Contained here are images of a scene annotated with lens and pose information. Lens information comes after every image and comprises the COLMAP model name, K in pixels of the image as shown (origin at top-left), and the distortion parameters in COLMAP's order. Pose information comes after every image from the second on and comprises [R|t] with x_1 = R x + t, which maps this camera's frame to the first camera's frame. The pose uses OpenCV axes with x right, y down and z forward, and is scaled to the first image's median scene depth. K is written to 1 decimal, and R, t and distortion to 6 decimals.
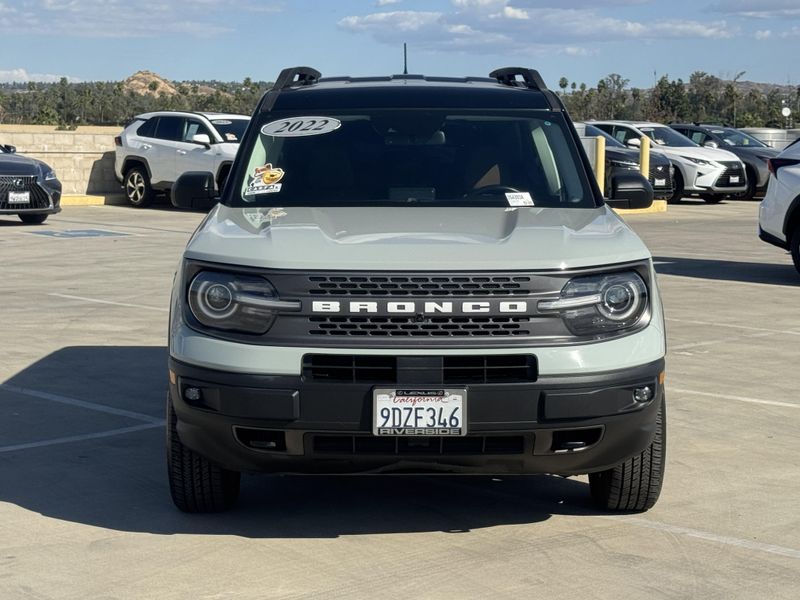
lens RADIAL K [[1598.2, 0, 365.4], [0, 1598.2, 301.5], [0, 0, 1]] dist [0.188276, 0.159419]
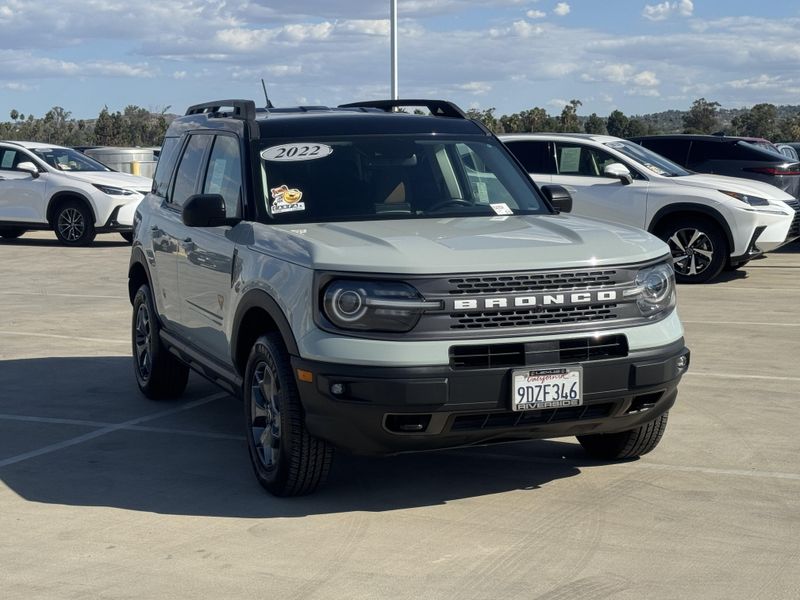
lens RADIAL K [[1403.0, 0, 356.5], [0, 1403.0, 300.3], [0, 0, 1]] dist [0.150631, 0.056629]
pose [[0.936278, -0.055751, 0.346807, -0.453112], [0.057199, 0.998344, 0.006067, -0.010351], [-0.346571, 0.014156, 0.937917, 0.068921]]
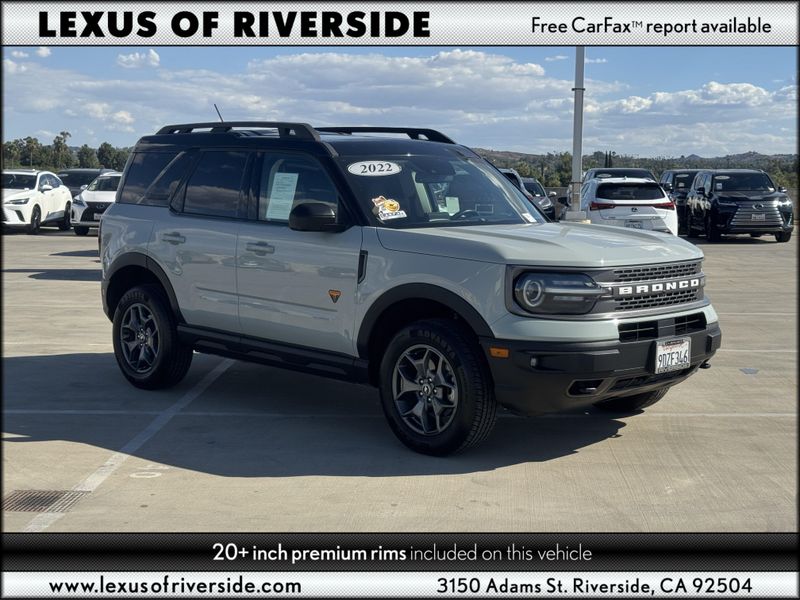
lens RADIAL K [[1202.2, 0, 375.9], [0, 1202.2, 301.3], [0, 0, 1]] dist [0.115125, -0.016286]
pose [[0.718612, -0.072404, 0.691632, -0.955546], [0.072554, 0.996943, 0.028981, -0.035654], [-0.691616, 0.029354, 0.721668, 0.359192]]
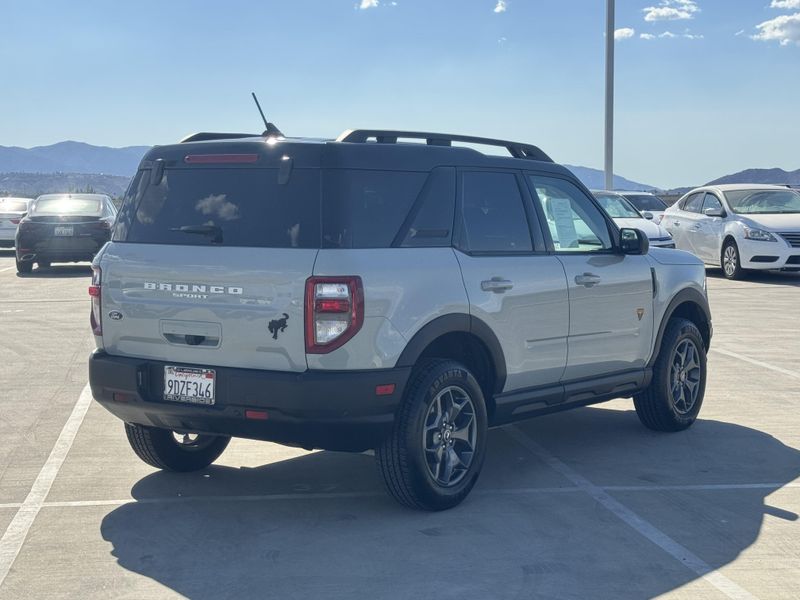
lens RADIAL K [[1403.0, 0, 356.5], [0, 1403.0, 300.3], [0, 0, 1]] dist [0.150631, 0.056629]
pose [[-0.813756, -0.048052, 0.579216, -0.765862], [0.058486, 0.984748, 0.163864, -0.290516], [-0.578256, 0.167221, -0.798534, 2.666120]]
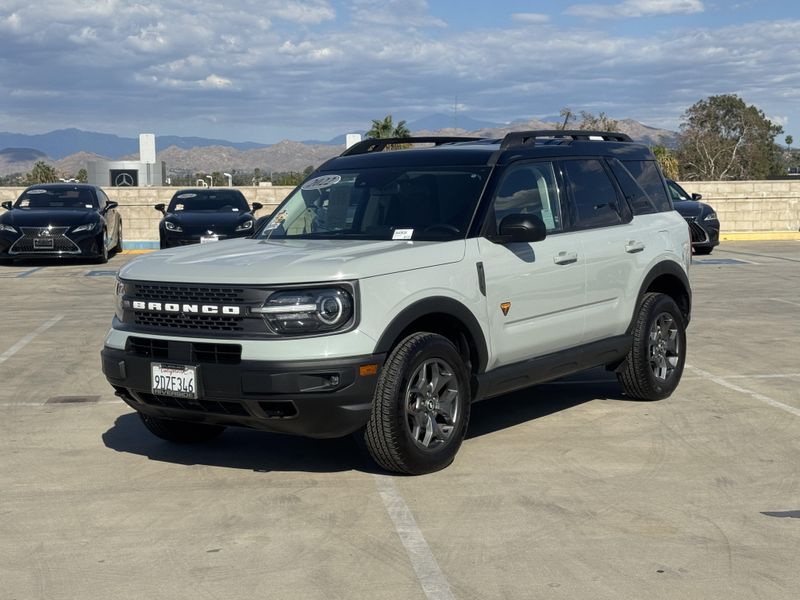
lens RADIAL K [[1202.2, 0, 375.9], [0, 1202.2, 301.3], [0, 0, 1]] dist [0.115125, -0.016286]
pose [[0.796485, 0.036257, -0.603570, 0.830503], [-0.041330, 0.999131, 0.005478, -0.015549], [0.603244, 0.020583, 0.797291, 0.235343]]
